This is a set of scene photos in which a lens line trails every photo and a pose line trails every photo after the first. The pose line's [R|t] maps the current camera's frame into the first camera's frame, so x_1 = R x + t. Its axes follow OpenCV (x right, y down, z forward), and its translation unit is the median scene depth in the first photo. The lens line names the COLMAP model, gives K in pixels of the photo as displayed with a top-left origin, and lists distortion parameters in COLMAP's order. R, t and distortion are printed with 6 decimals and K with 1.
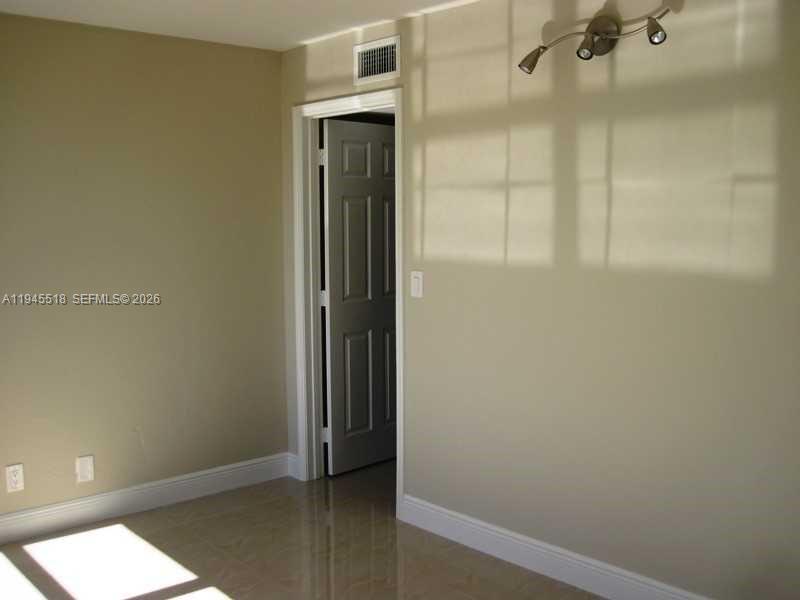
lens RADIAL K [[829.7, 0, 405.1], [0, 829.7, 301.8], [0, 0, 1]] dist [-0.193266, 0.178805]
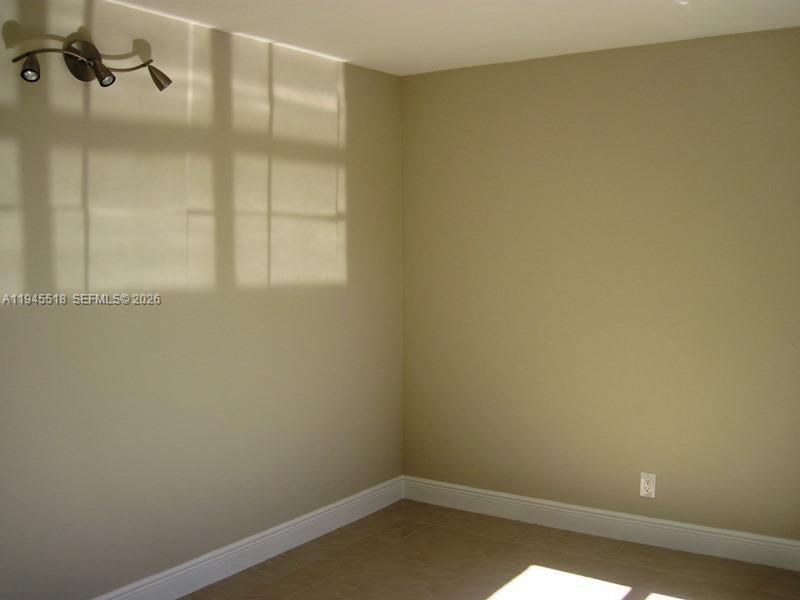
lens RADIAL K [[829.7, 0, 405.1], [0, 829.7, 301.8], [0, 0, 1]] dist [-0.193266, 0.178805]
pose [[-0.220625, -0.071461, 0.972737, -0.821309], [0.105373, 0.989729, 0.096608, -0.093099], [-0.969650, 0.123814, -0.210829, 0.872439]]
